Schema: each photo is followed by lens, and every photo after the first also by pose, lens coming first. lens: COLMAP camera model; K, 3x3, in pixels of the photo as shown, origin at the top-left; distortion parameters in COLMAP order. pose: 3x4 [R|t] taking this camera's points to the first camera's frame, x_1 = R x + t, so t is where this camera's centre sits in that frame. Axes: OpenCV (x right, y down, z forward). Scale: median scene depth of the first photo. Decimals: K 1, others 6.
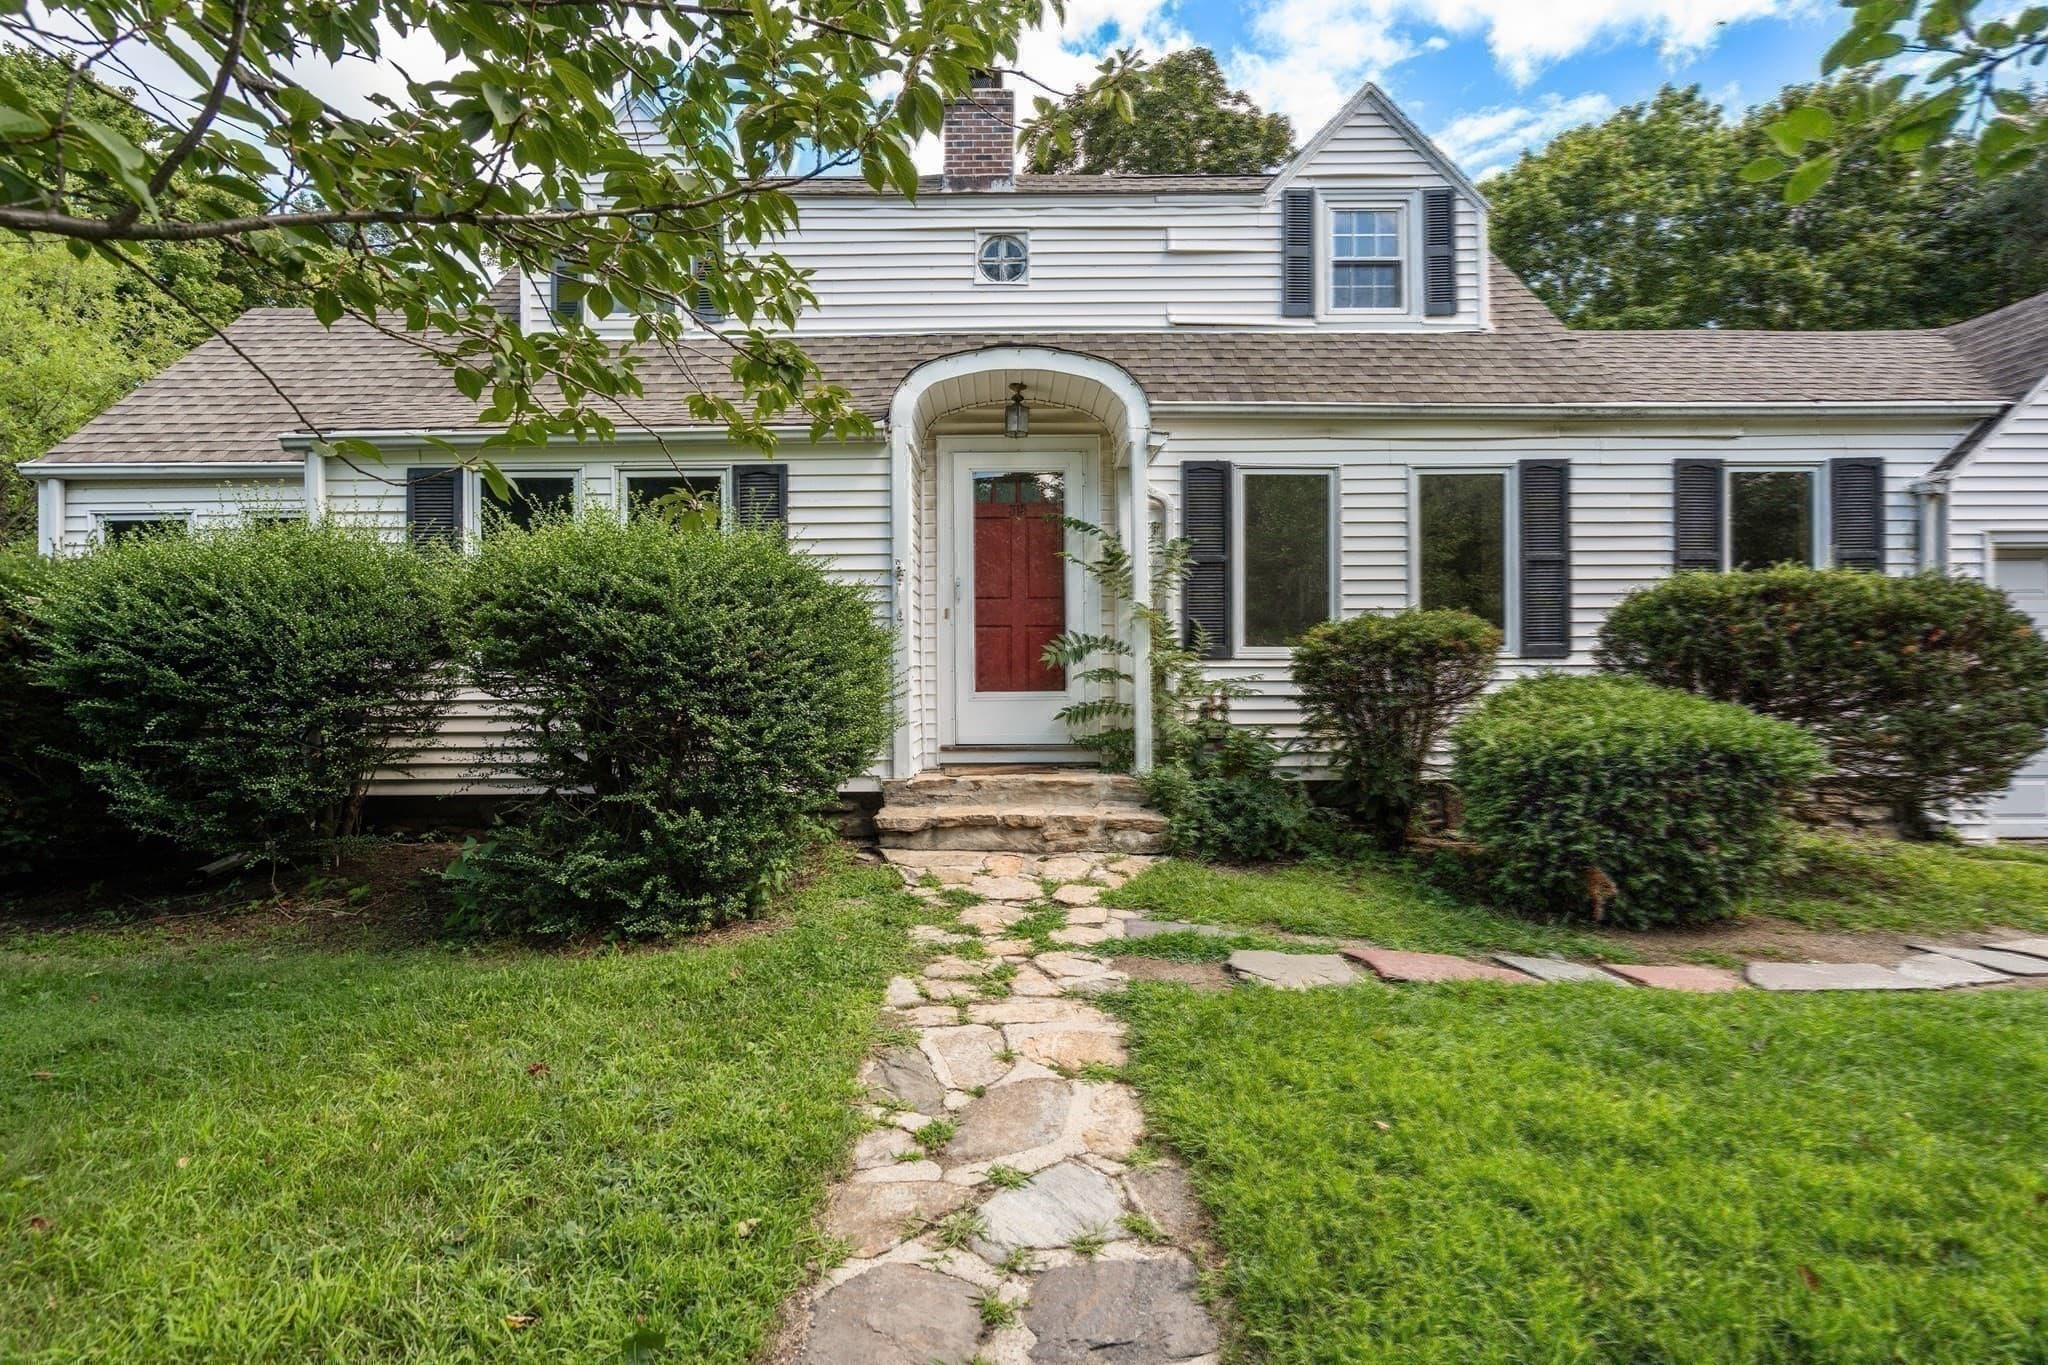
lens RADIAL K [[915.4, 0, 996.2], [0, 915.4, 677.3], [0, 0, 1]] dist [-0.000227, 0.000033]
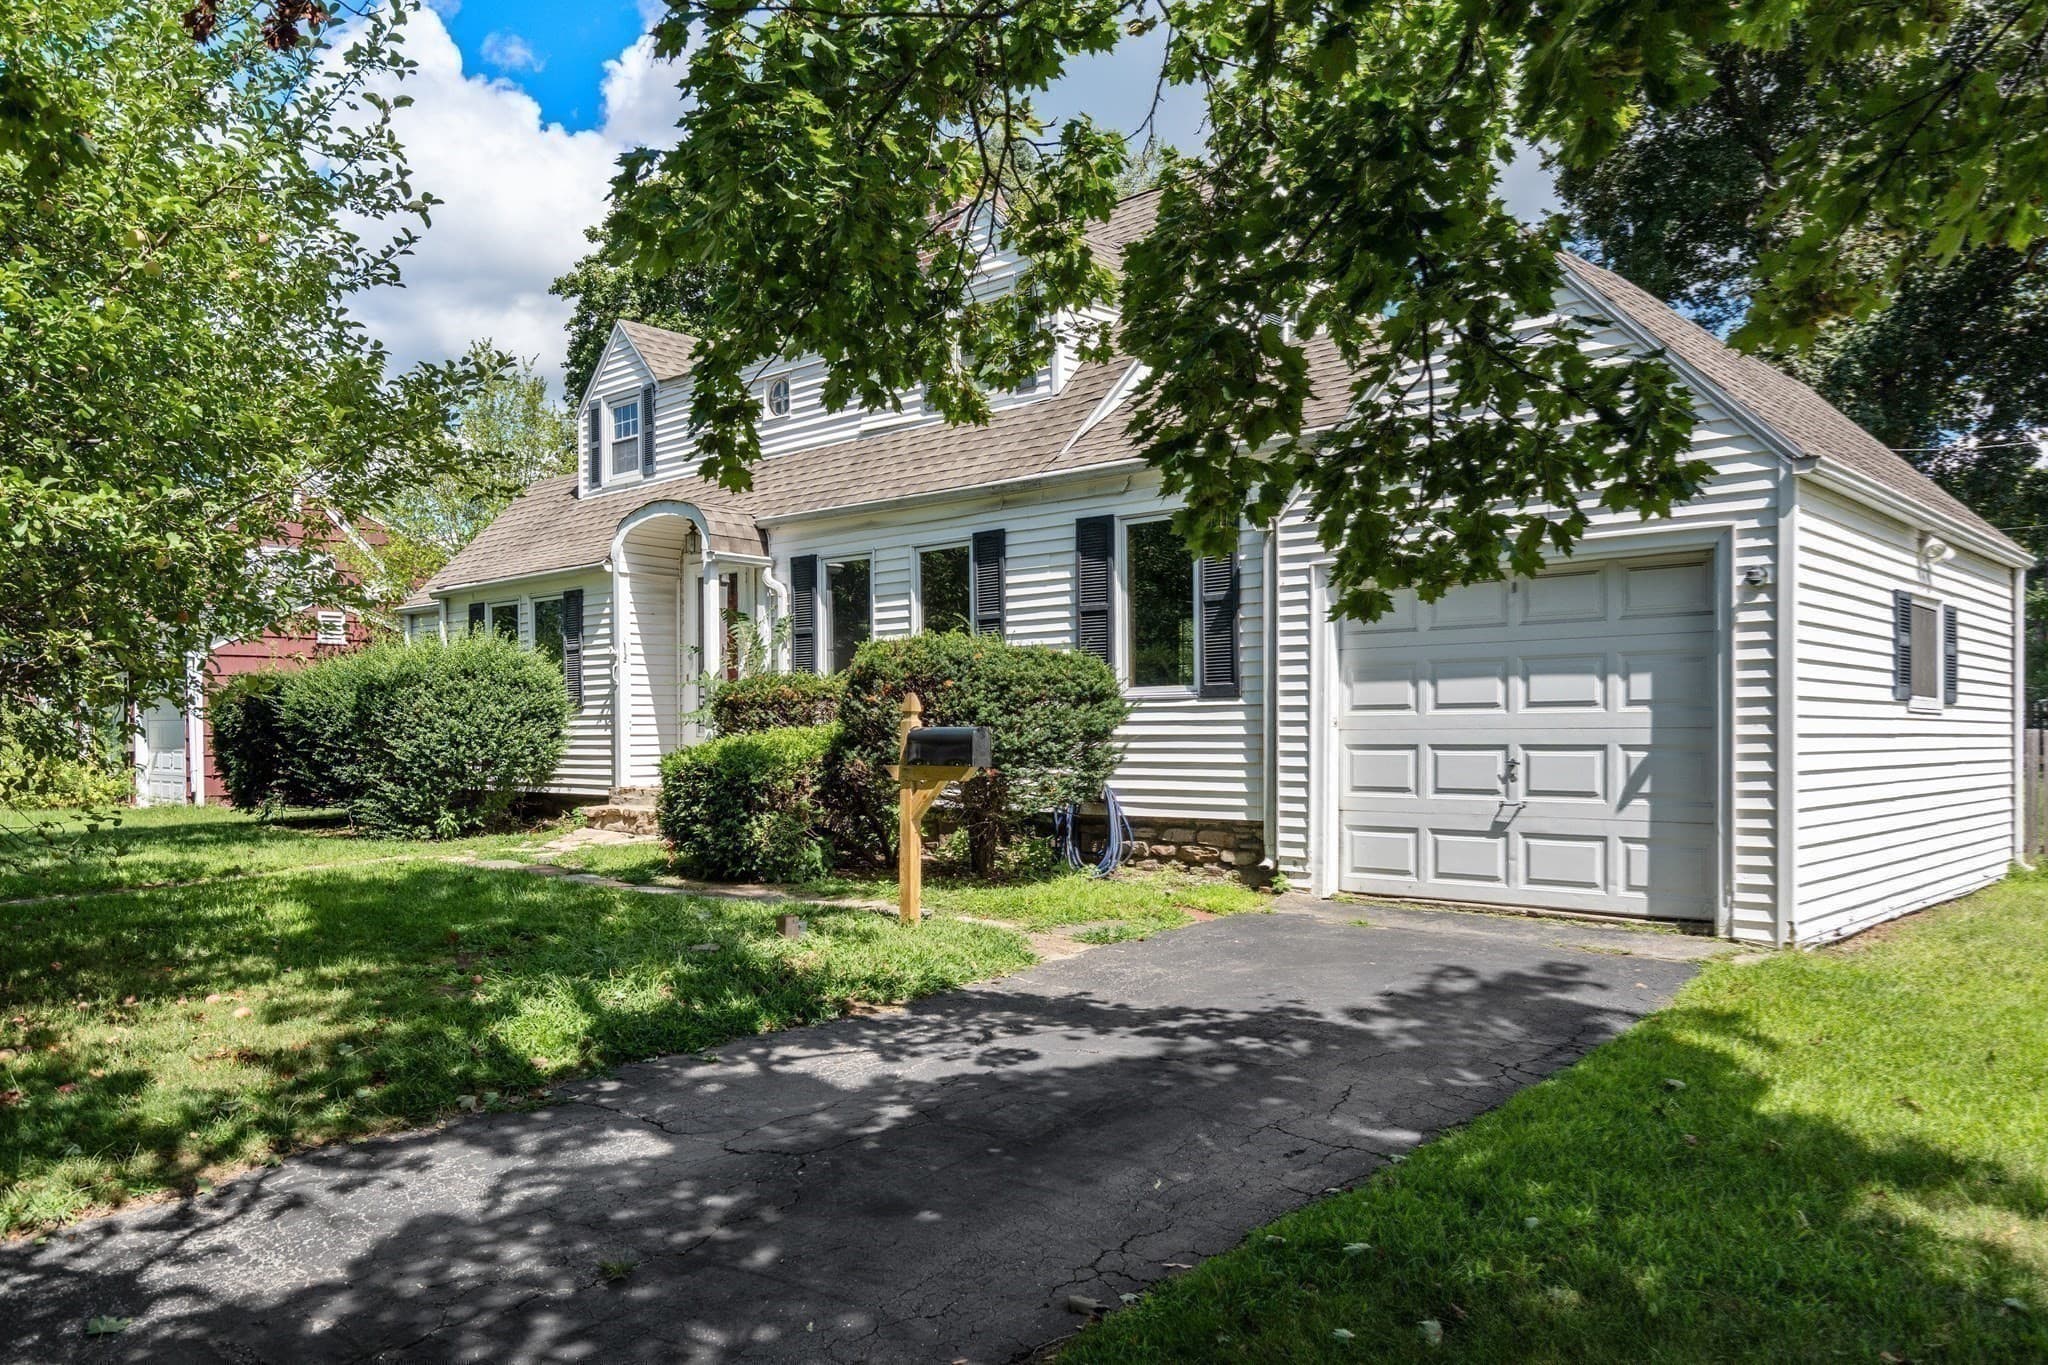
lens RADIAL K [[1470.9, 0, 1032.1], [0, 1470.9, 716.3], [0, 0, 1]] dist [0.005513, 0.000825]
pose [[0.731612, -0.004243, -0.681708, 1.890277], [0.009620, 0.999945, 0.004101, -0.011753], [0.681653, -0.009558, 0.731613, -0.318304]]
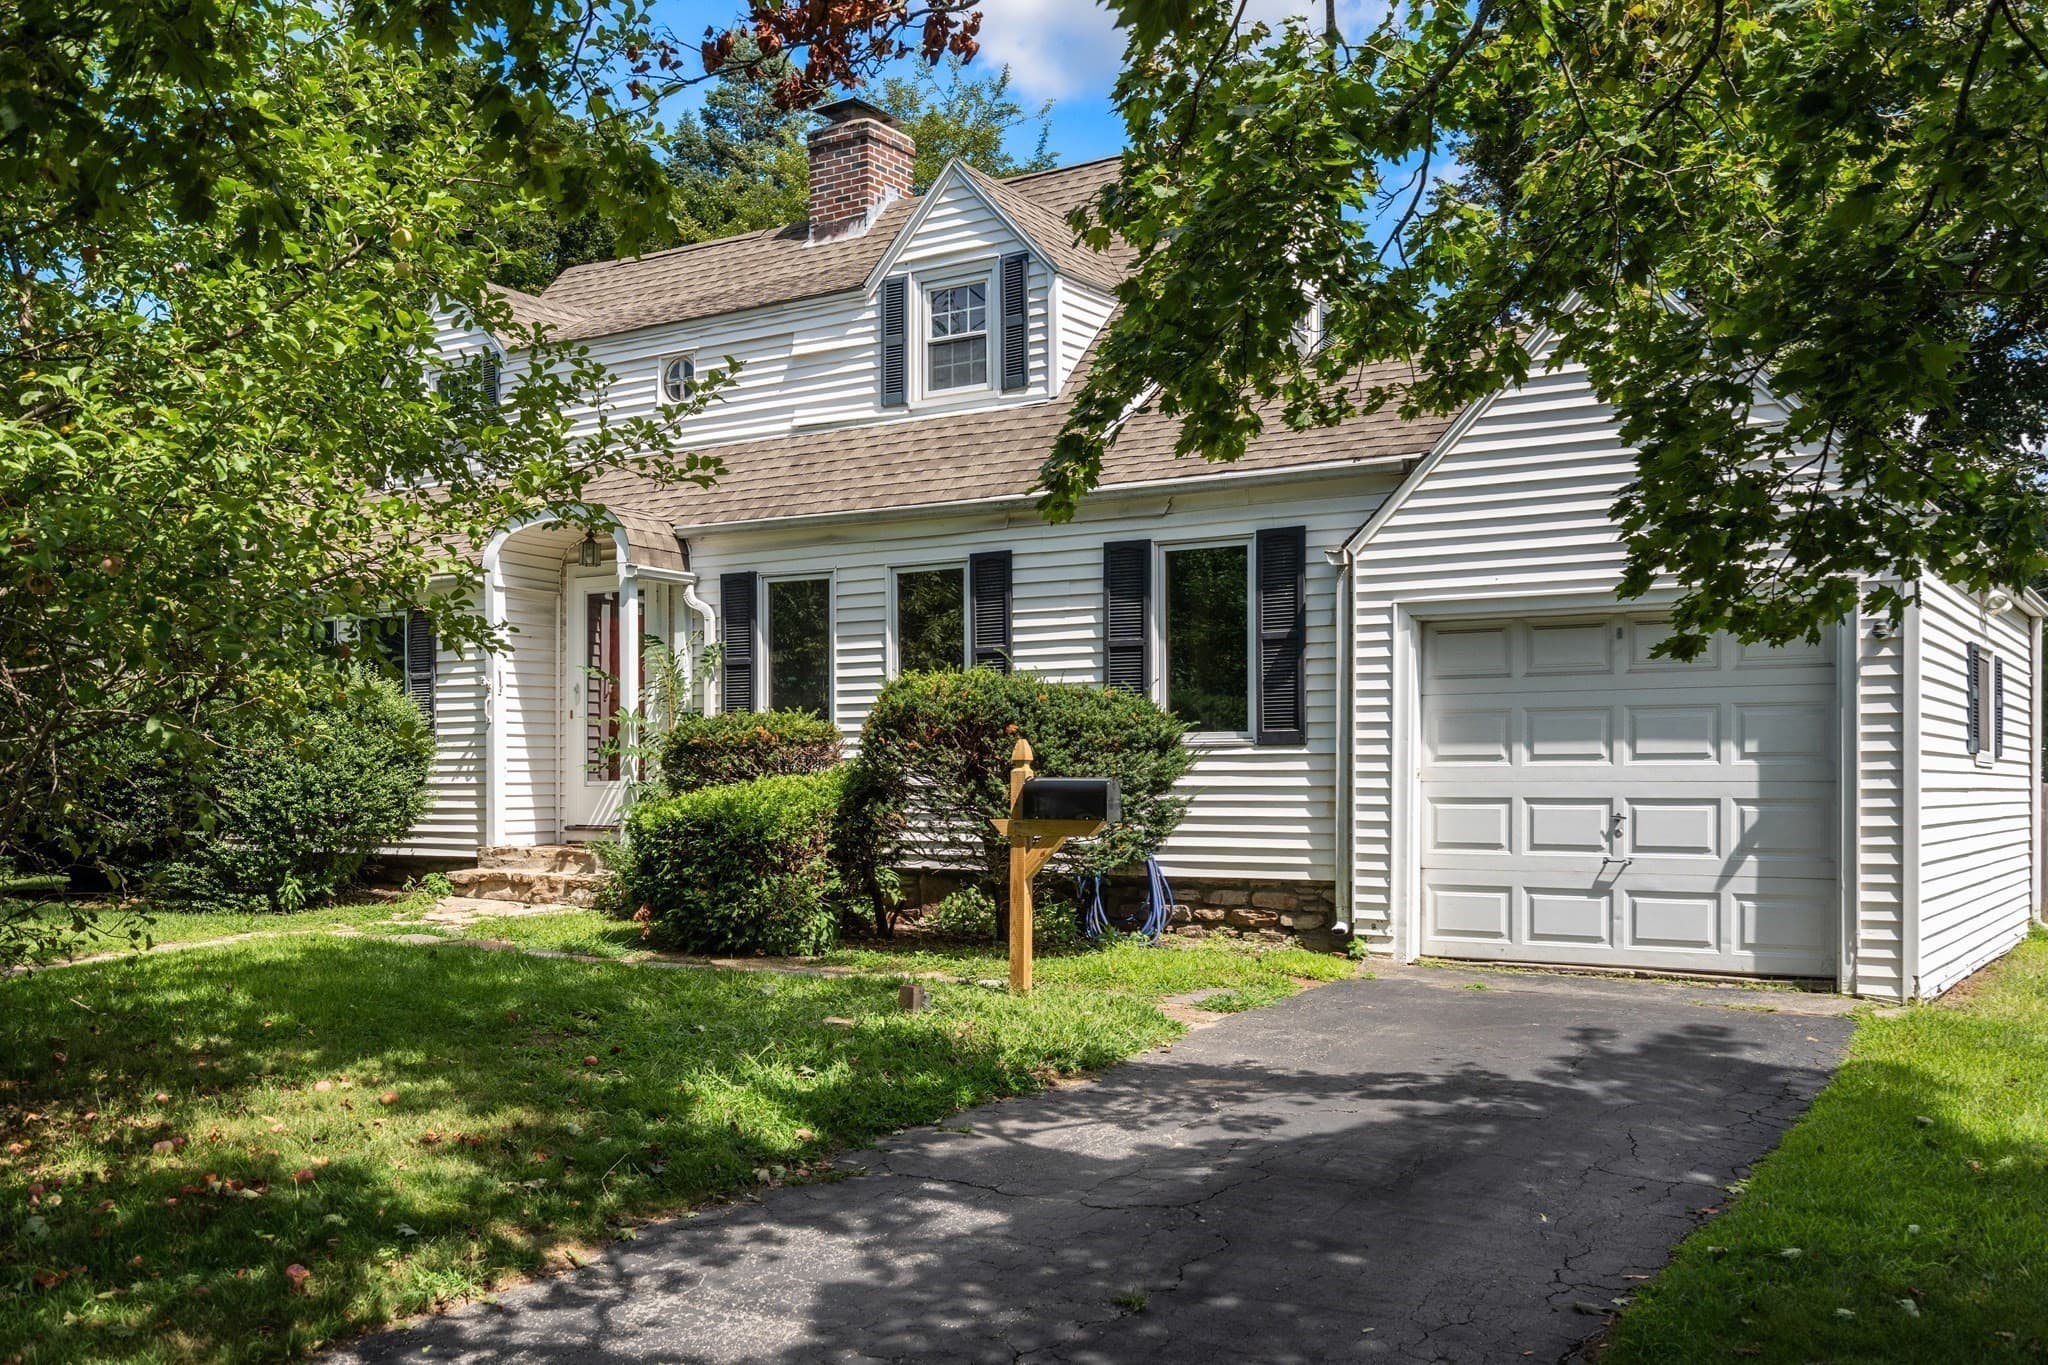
lens RADIAL K [[1838.3, 0, 1055.3], [0, 1838.3, 755.2], [0, 0, 1]] dist [0.006992, -0.000412]
pose [[0.840108, -0.001053, -0.542419, 1.747201], [0.002932, 0.999992, 0.002599, -0.019557], [0.542412, -0.003774, 0.840104, -0.659198]]
